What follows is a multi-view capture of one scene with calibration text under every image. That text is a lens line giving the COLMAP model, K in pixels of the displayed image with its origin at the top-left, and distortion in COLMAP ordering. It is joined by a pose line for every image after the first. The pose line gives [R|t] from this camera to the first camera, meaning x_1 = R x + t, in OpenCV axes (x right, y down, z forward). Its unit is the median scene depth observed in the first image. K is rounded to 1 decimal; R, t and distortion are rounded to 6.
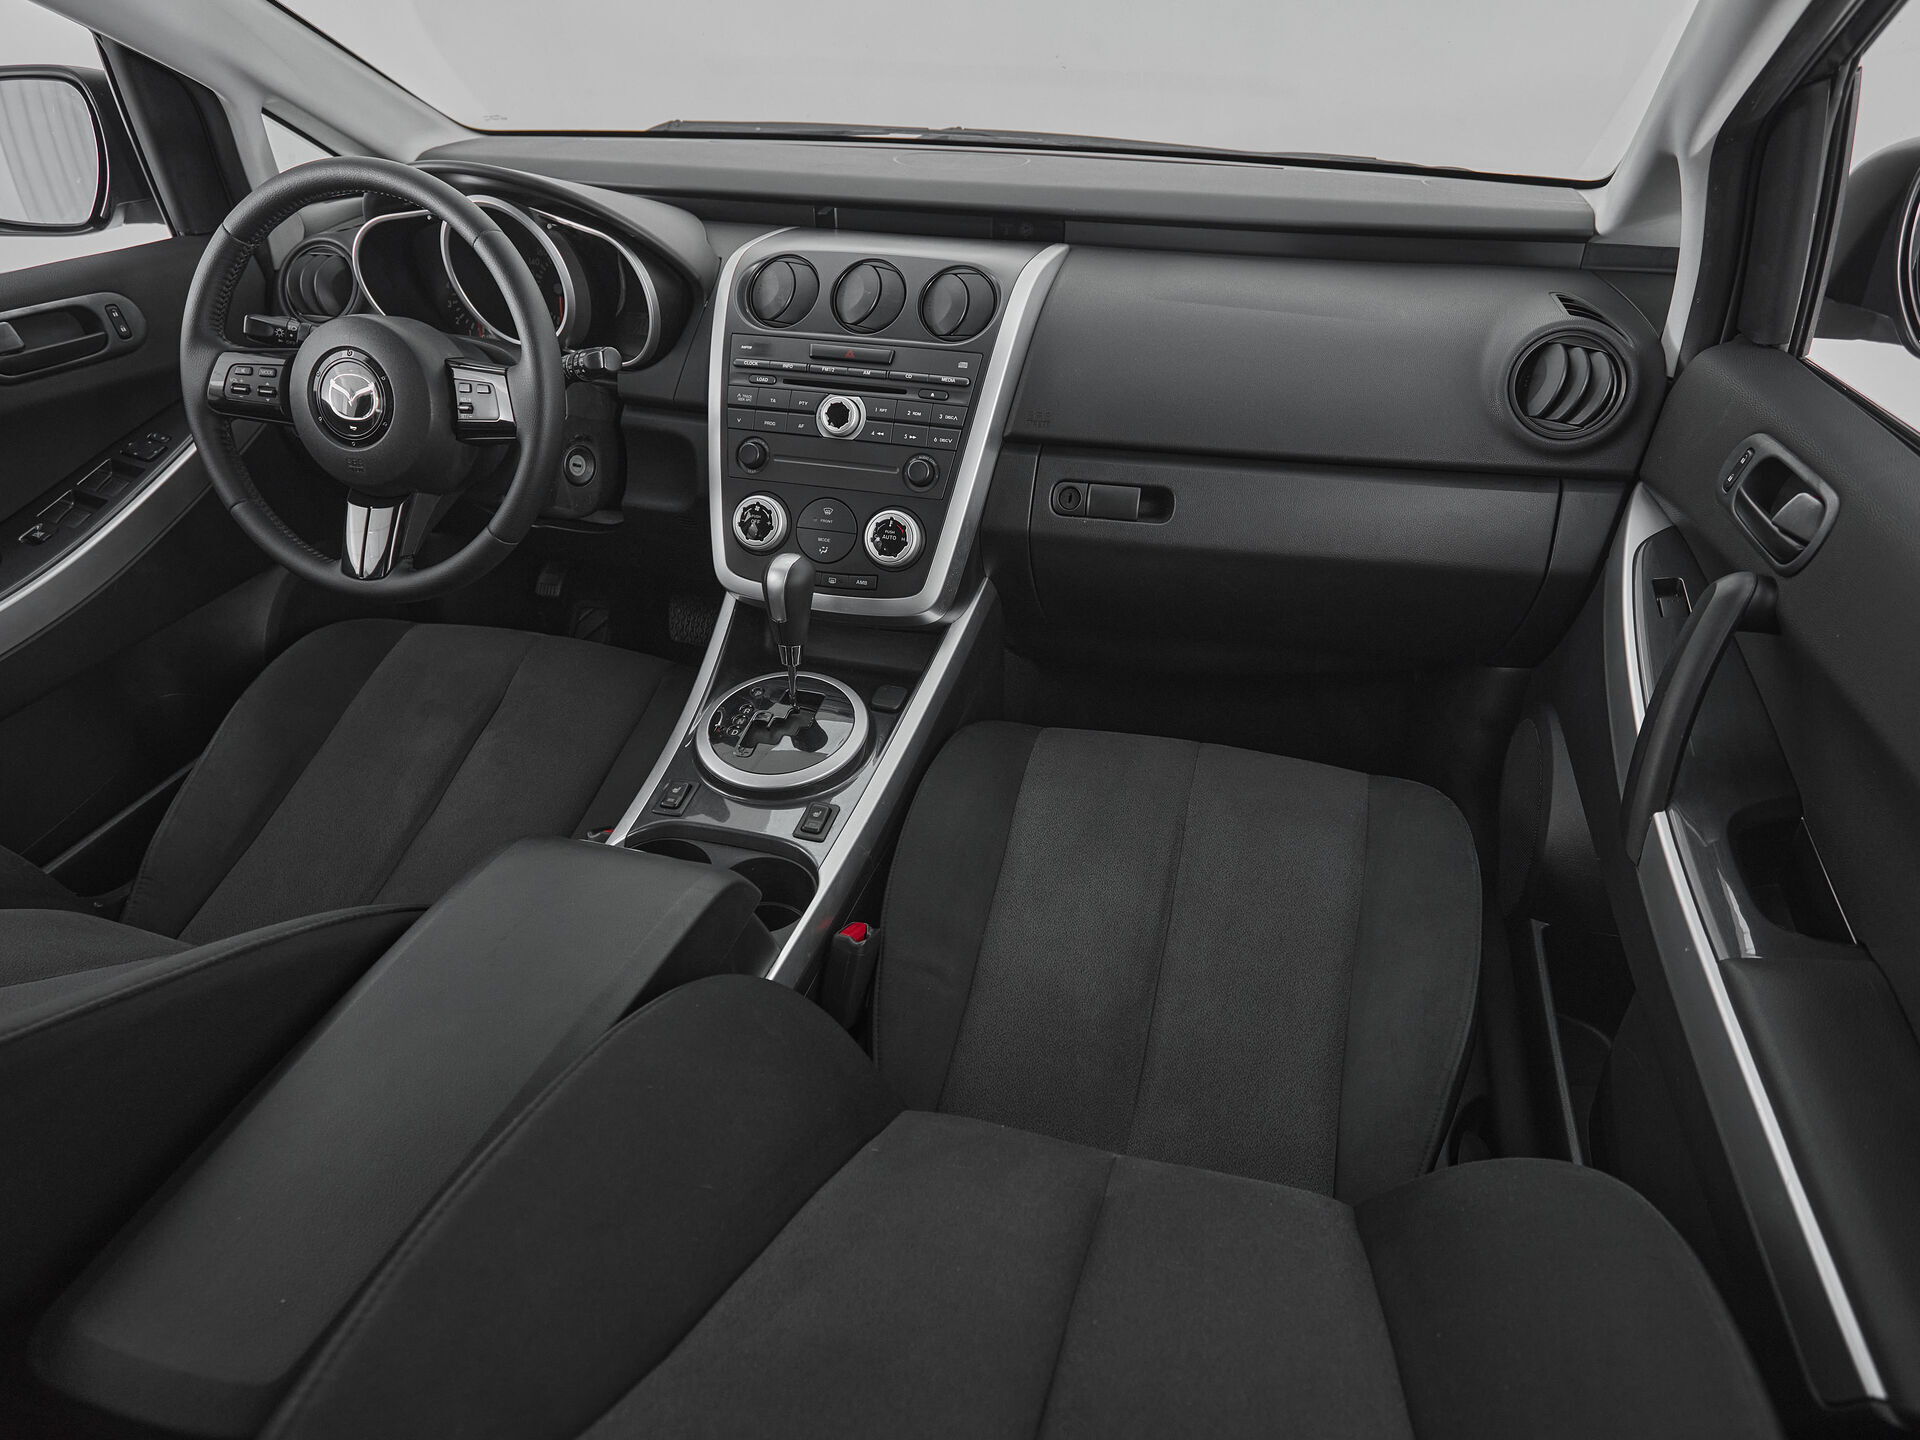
lens RADIAL K [[1199.0, 0, 976.7], [0, 1199.0, 748.1], [0, 0, 1]] dist [0.031697, -0.022413]
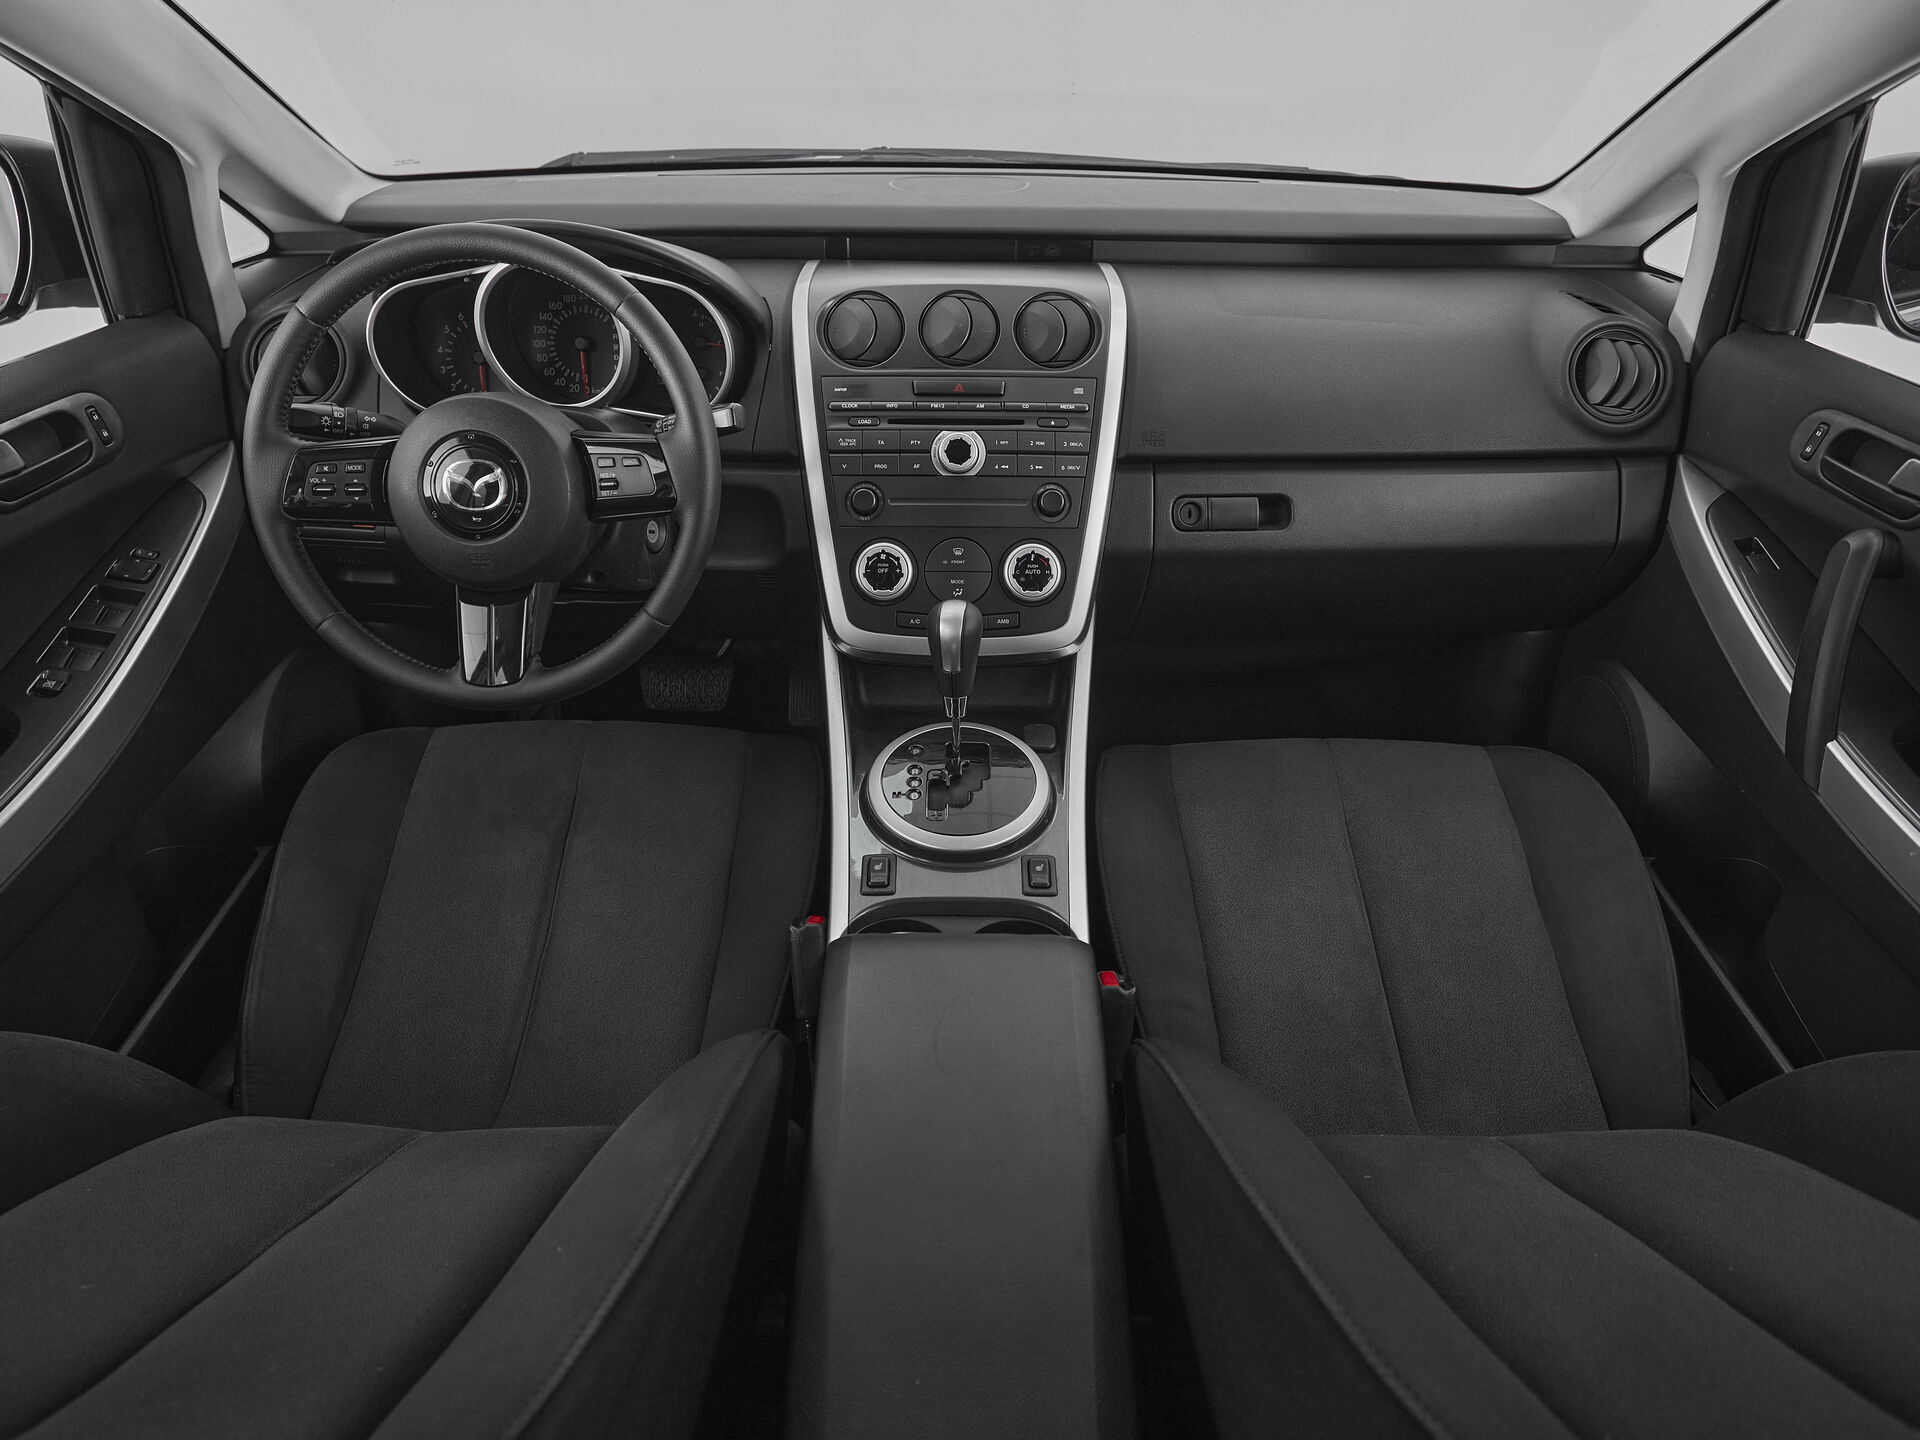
lens RADIAL K [[1286.7, 0, 966.7], [0, 1286.7, 729.9], [0, 0, 1]] dist [-0.063943, 0.034843]
pose [[0.964910, -0.136492, 0.224319, -0.369277], [0.142120, 0.989808, -0.009057, -0.047833], [-0.220797, 0.040619, 0.974474, 0.012693]]
